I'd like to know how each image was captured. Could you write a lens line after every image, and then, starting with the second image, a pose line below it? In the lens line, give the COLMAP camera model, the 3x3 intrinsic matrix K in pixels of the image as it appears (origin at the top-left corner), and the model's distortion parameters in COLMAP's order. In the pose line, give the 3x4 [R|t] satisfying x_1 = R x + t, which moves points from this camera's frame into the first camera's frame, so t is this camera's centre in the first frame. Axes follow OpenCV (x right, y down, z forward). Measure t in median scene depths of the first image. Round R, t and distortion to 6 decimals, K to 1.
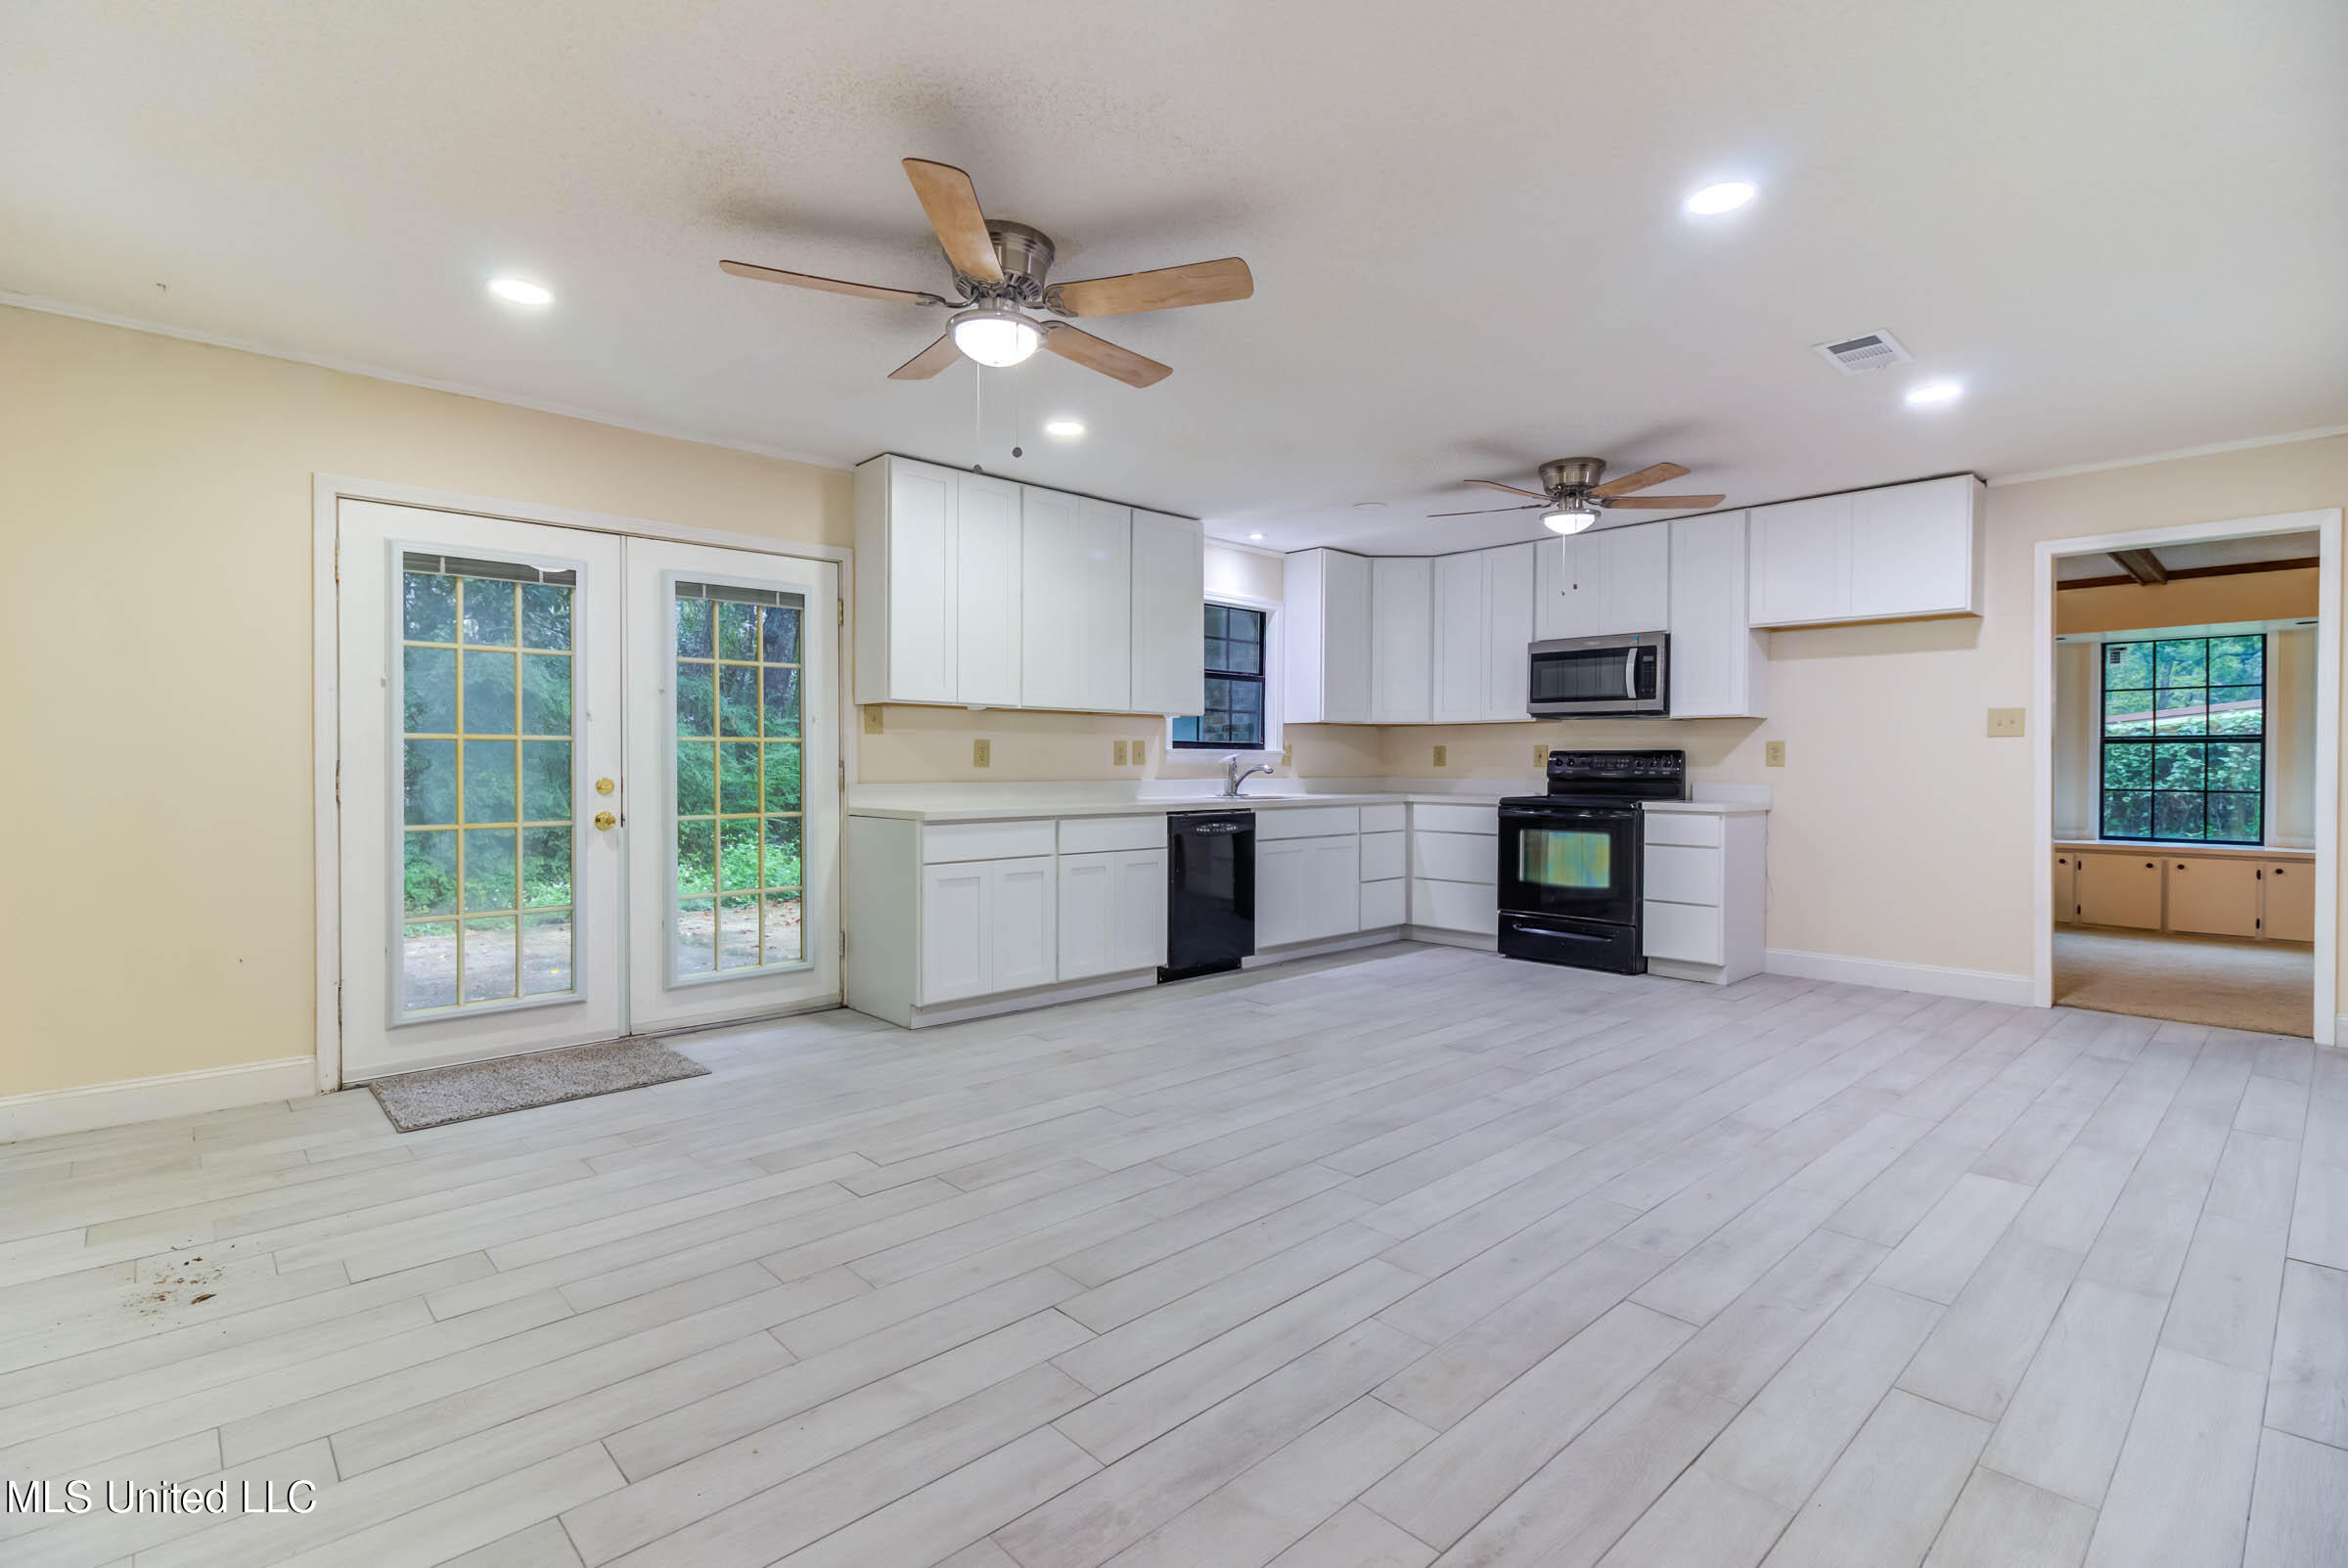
lens RADIAL K [[1079.8, 0, 1146.5], [0, 1079.8, 778.7], [0, 0, 1]] dist [0.017017, -0.011870]
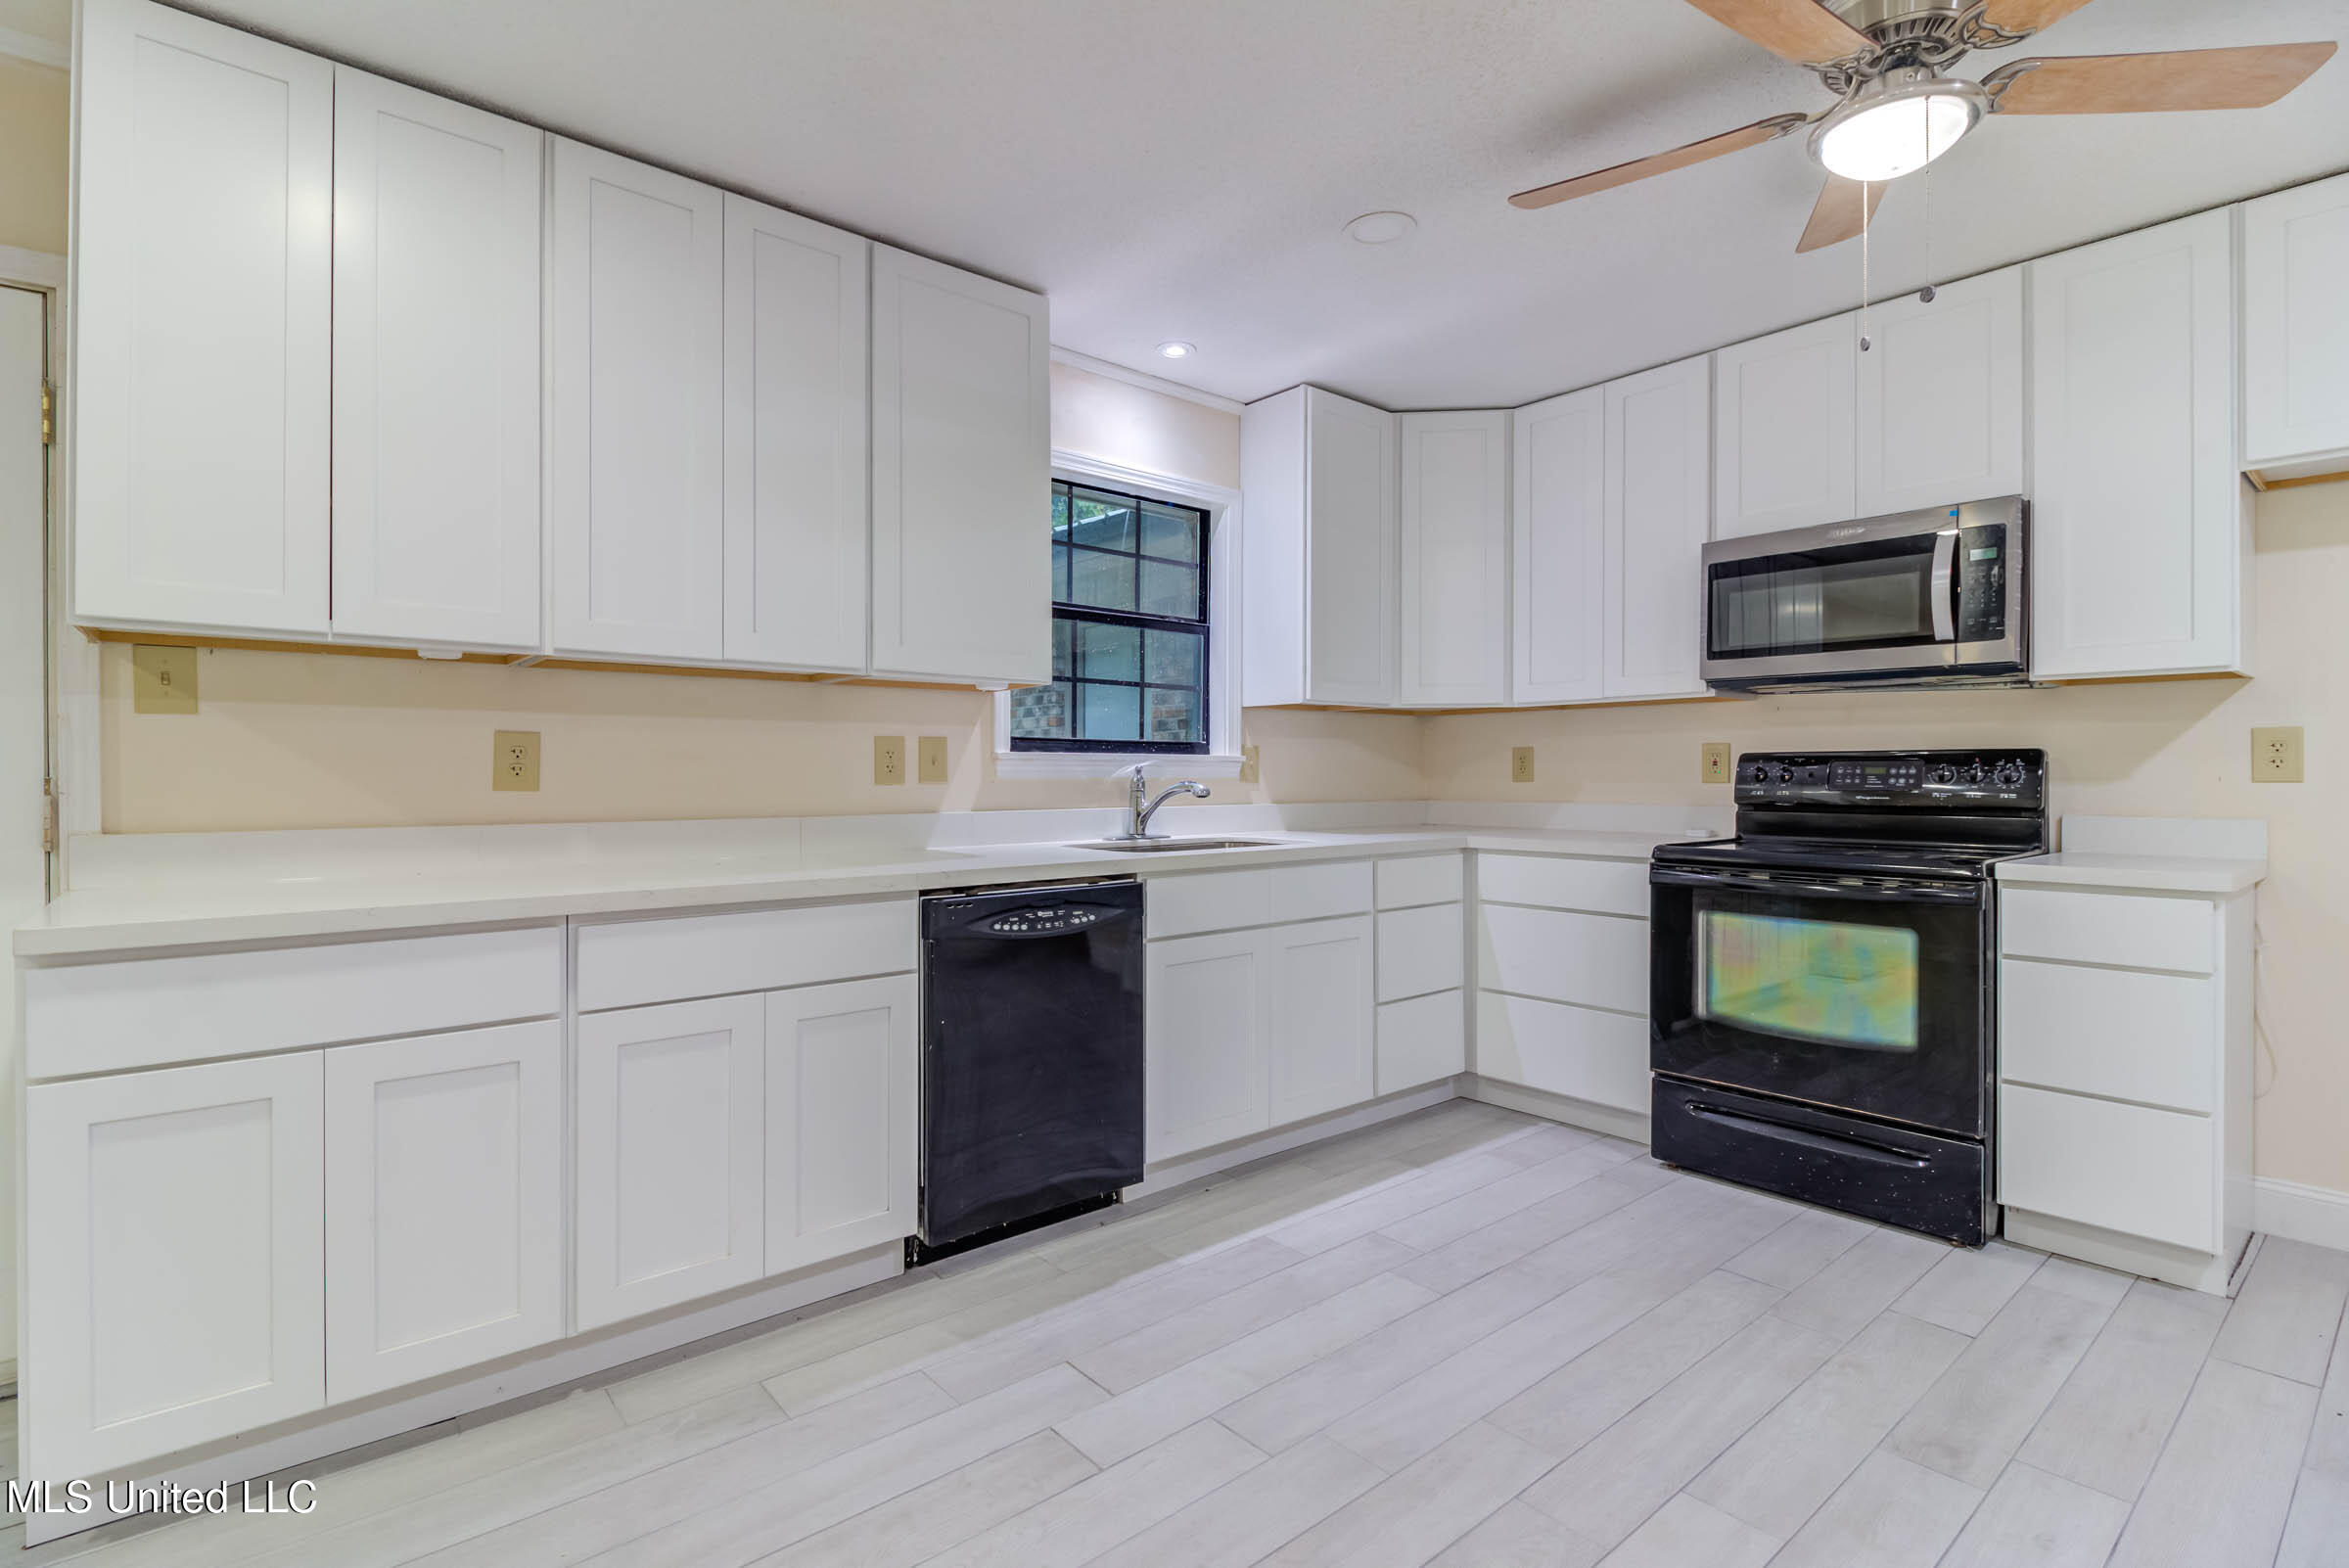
lens RADIAL K [[1080.4, 0, 1154.3], [0, 1080.4, 777.9], [0, 0, 1]] dist [0.017017, -0.011870]
pose [[0.998816, -0.003809, -0.048501, 0.138868], [0.003228, 0.999922, -0.012051, -0.009951], [0.048543, 0.011881, 0.998750, 0.560802]]
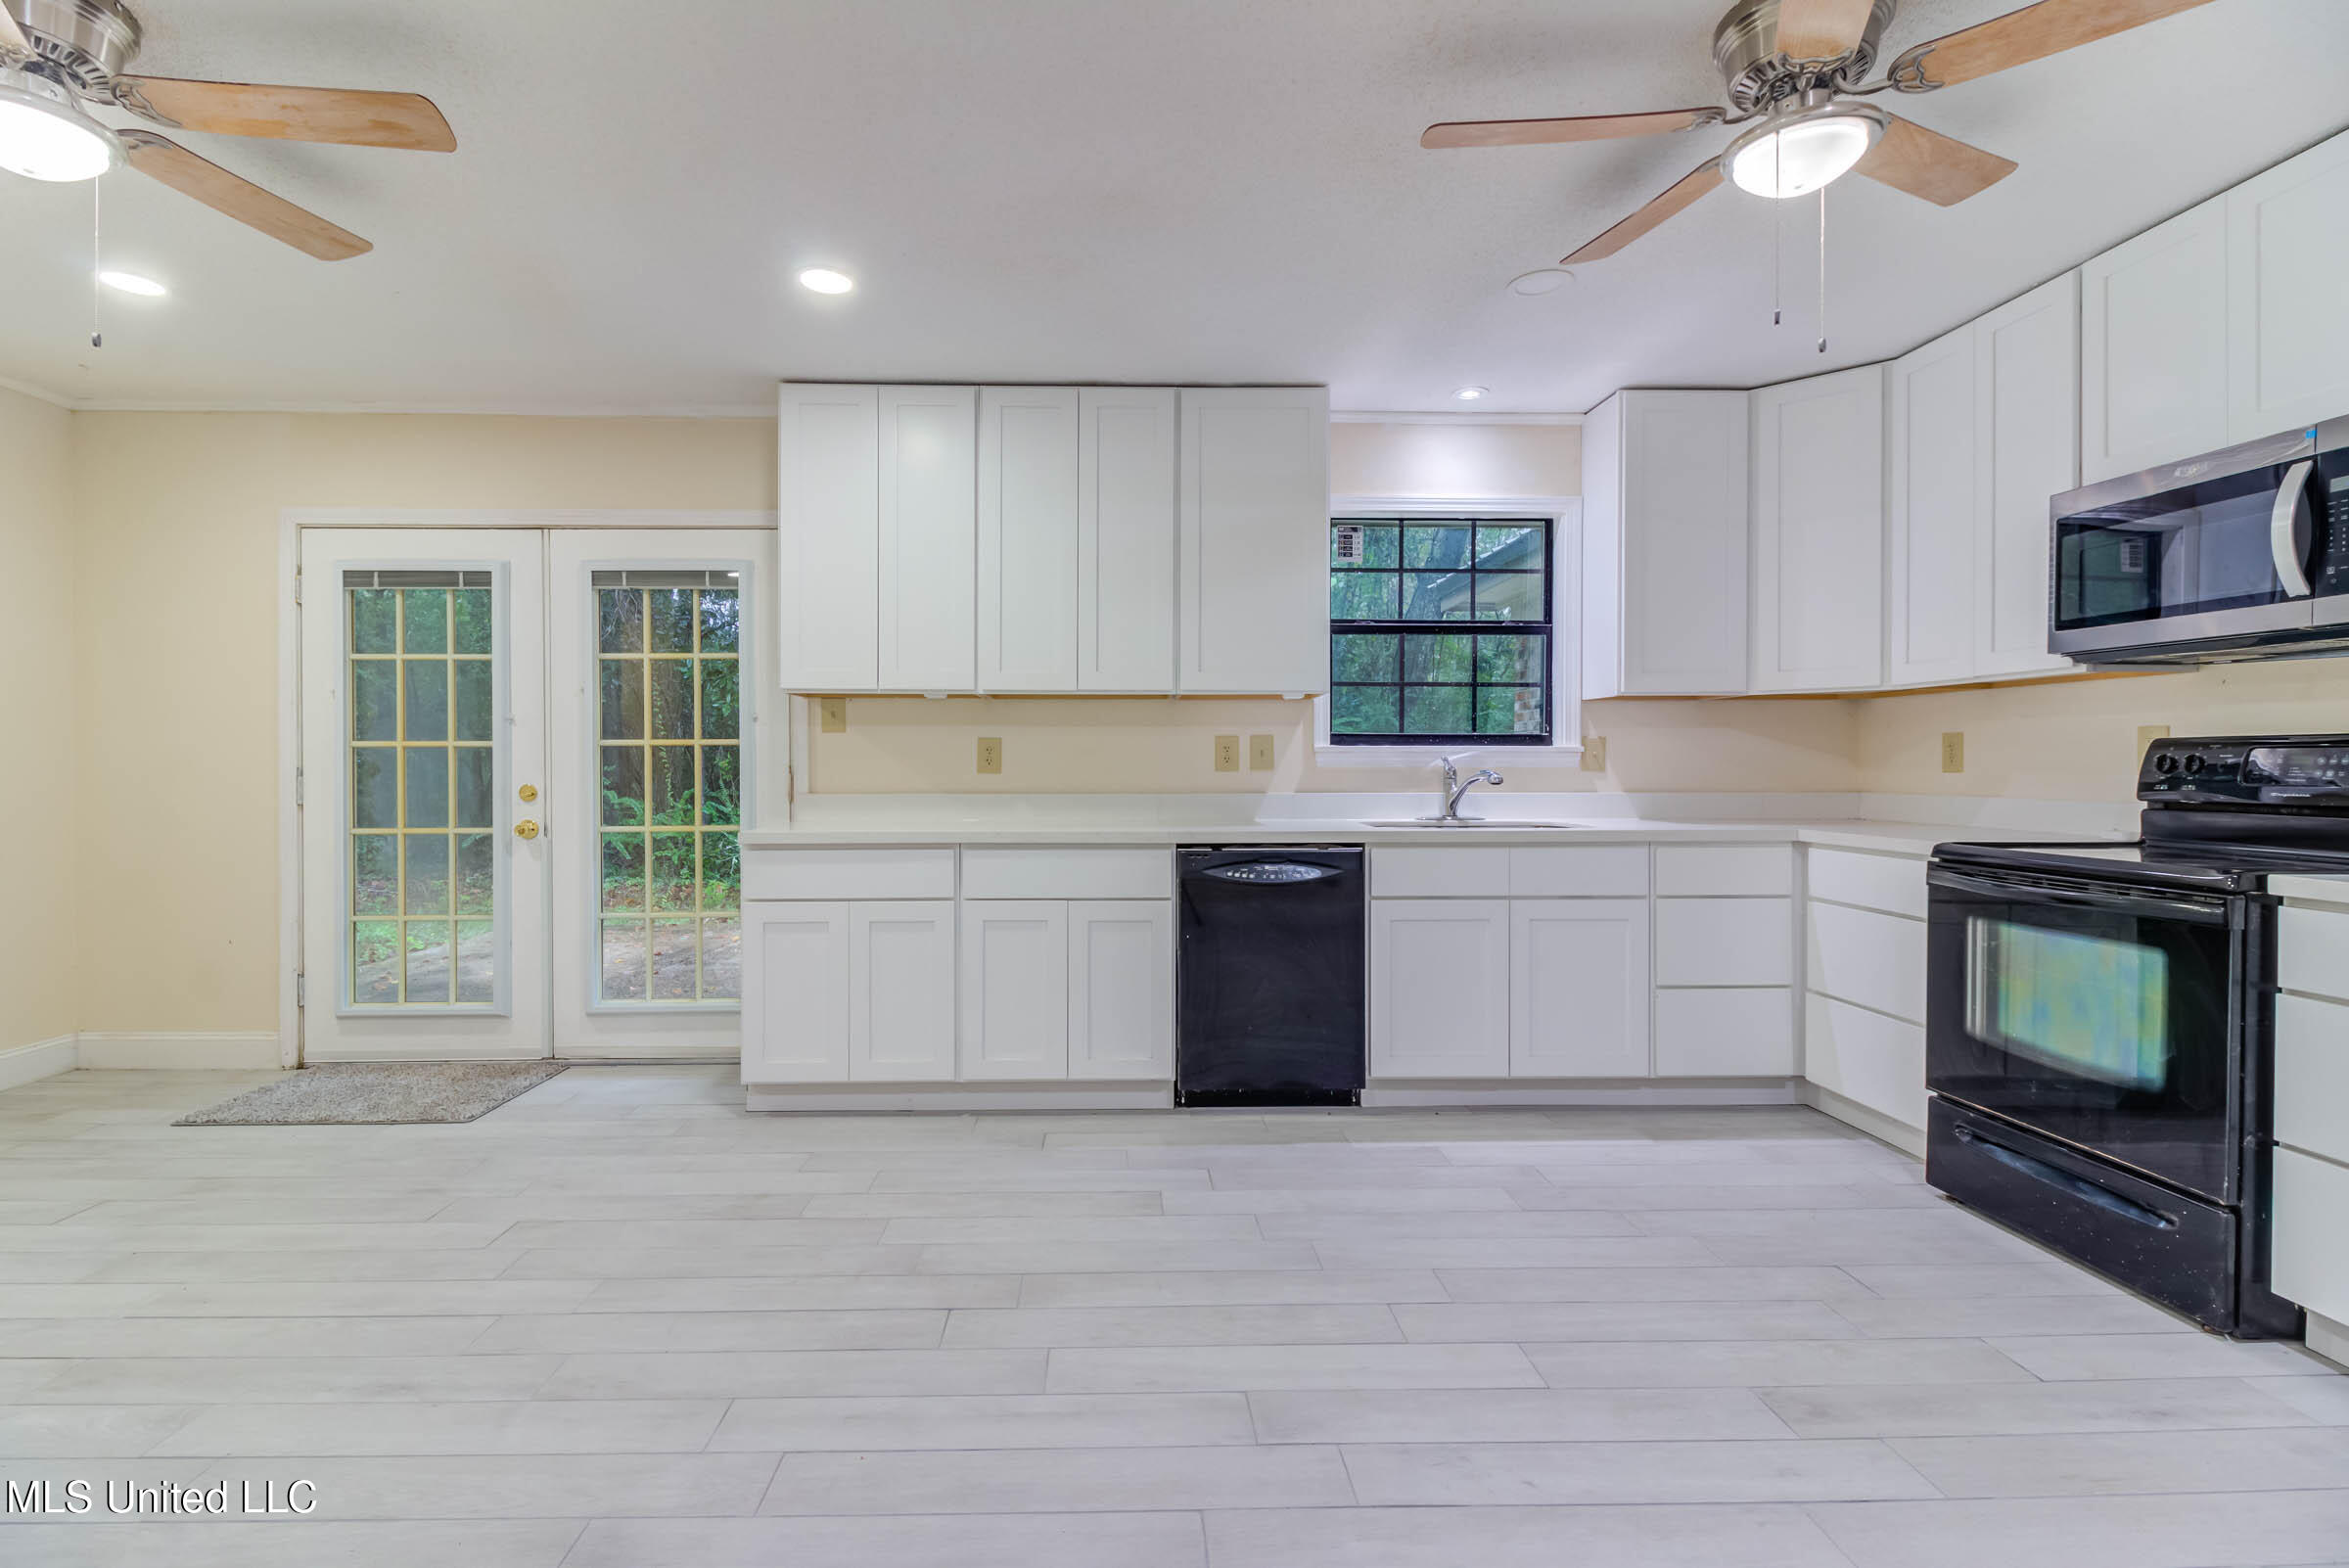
lens RADIAL K [[1080.4, 0, 1150.6], [0, 1080.4, 777.5], [0, 0, 1]] dist [0.017017, -0.011870]
pose [[0.758342, 0.005545, -0.651833, 0.431537], [-0.007016, 0.999975, 0.000345, -0.009268], [0.651819, 0.004312, 0.758363, 0.502005]]
